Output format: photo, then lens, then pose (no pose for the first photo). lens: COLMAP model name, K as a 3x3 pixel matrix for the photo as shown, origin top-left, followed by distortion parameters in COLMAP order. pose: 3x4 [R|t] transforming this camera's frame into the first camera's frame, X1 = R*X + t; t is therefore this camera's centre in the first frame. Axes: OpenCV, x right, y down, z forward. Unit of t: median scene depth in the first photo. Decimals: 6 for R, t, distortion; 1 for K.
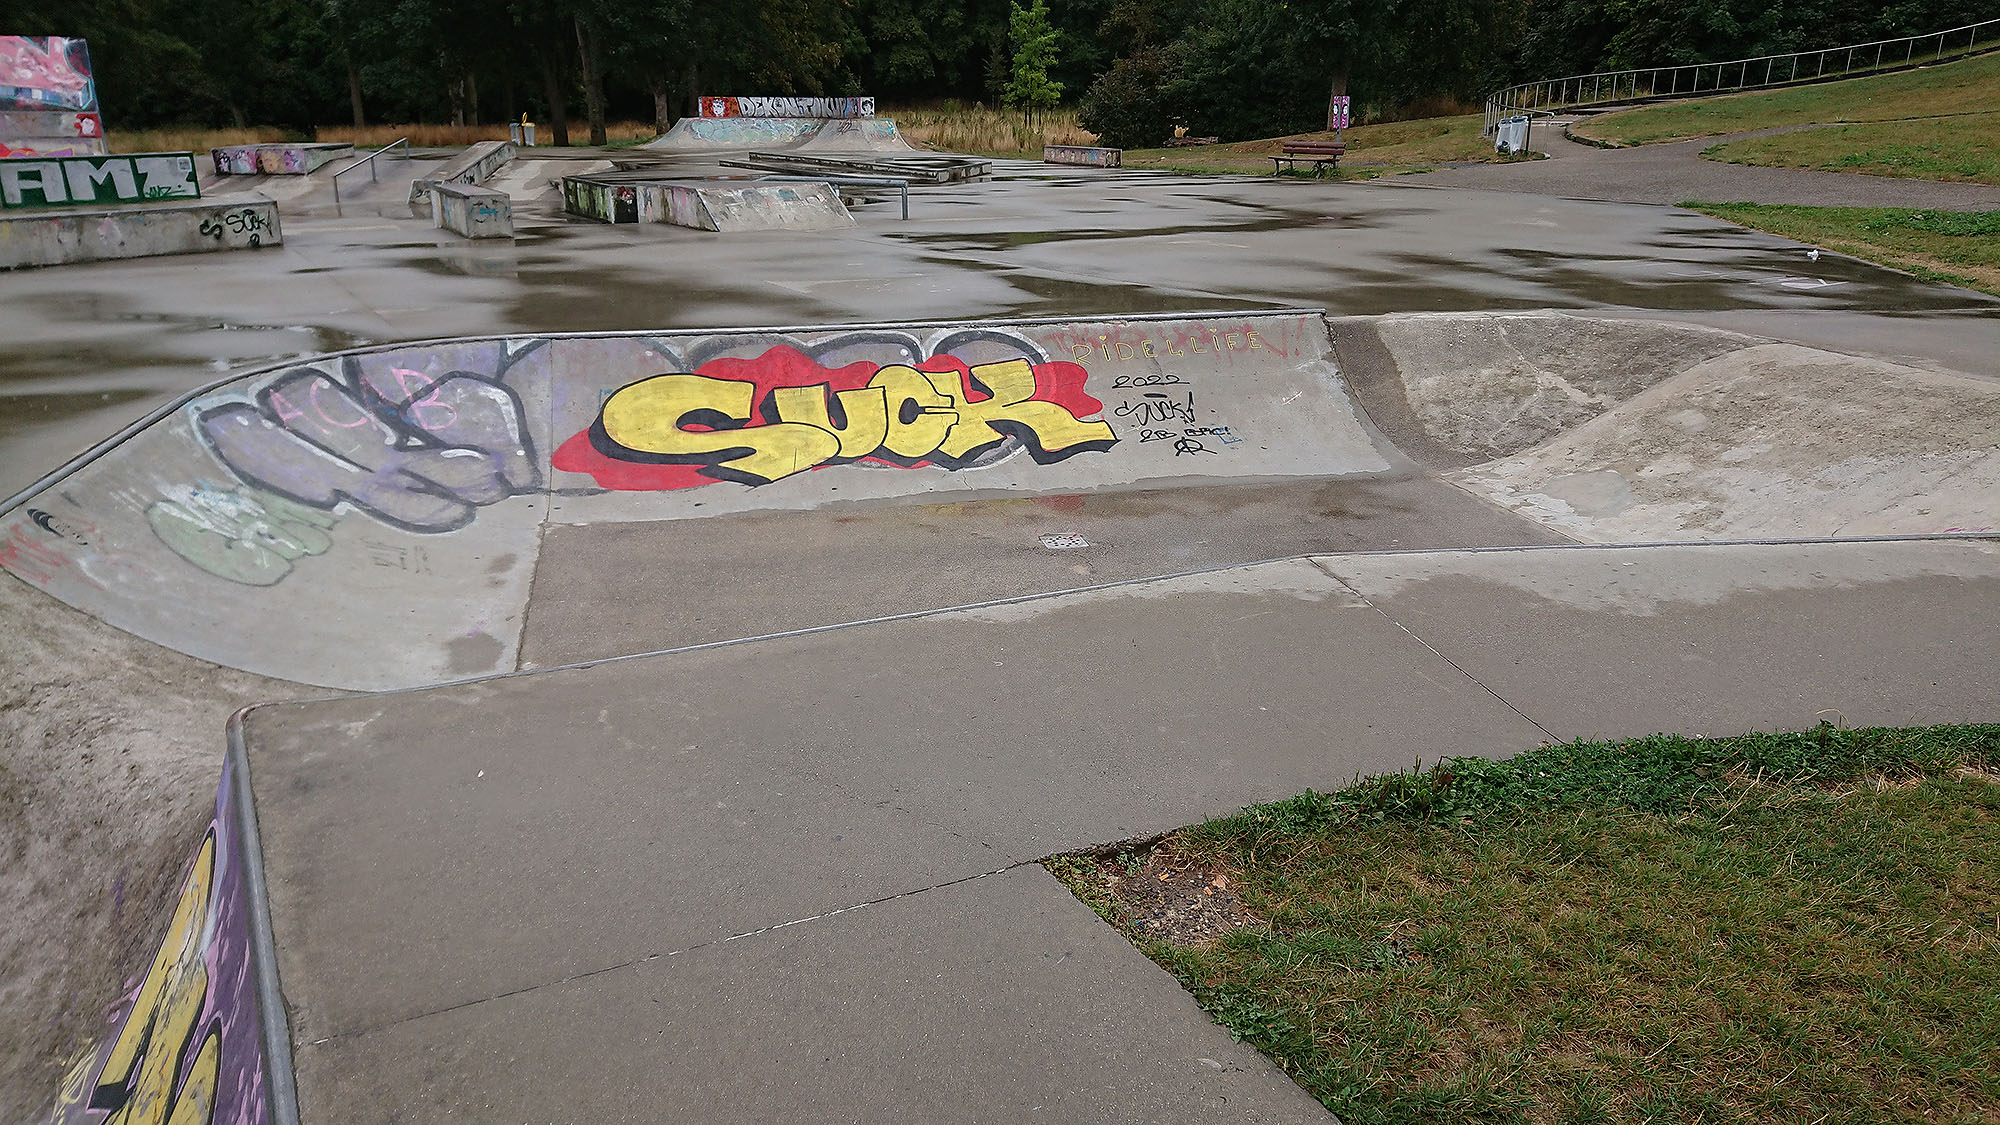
lens RADIAL K [[1377.8, 0, 1003.5], [0, 1377.8, 548.1], [0, 0, 1]] dist [0.006292, 0.000356]
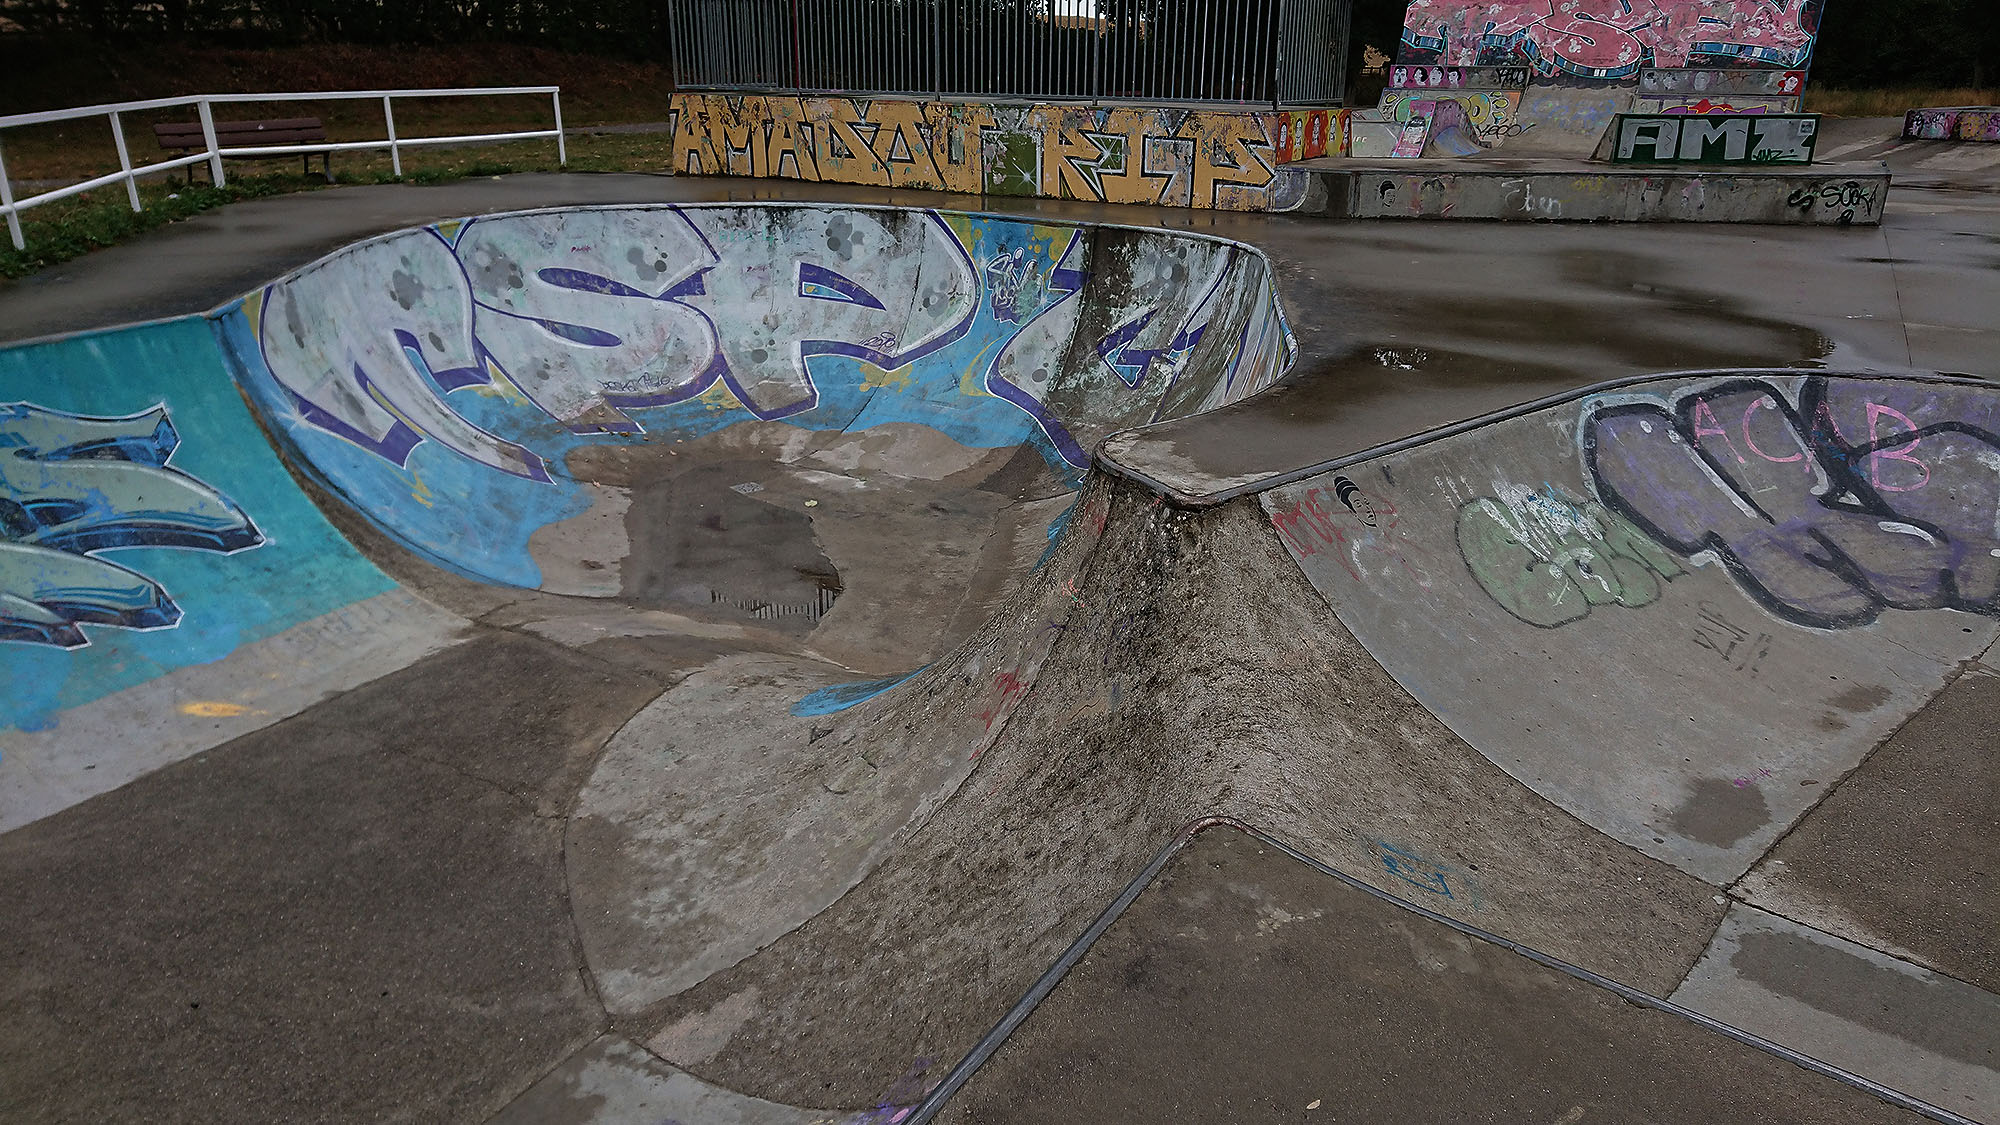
lens RADIAL K [[1344.6, 0, 1000.0], [0, 1344.6, 562.5], [0, 0, 1]] dist [-0.051288, 0.051622]
pose [[0.444773, 0.318569, -0.837073, -0.000999], [-0.276727, 0.937756, 0.209849, -0.070151], [0.851821, 0.138305, 0.505245, 0.222716]]
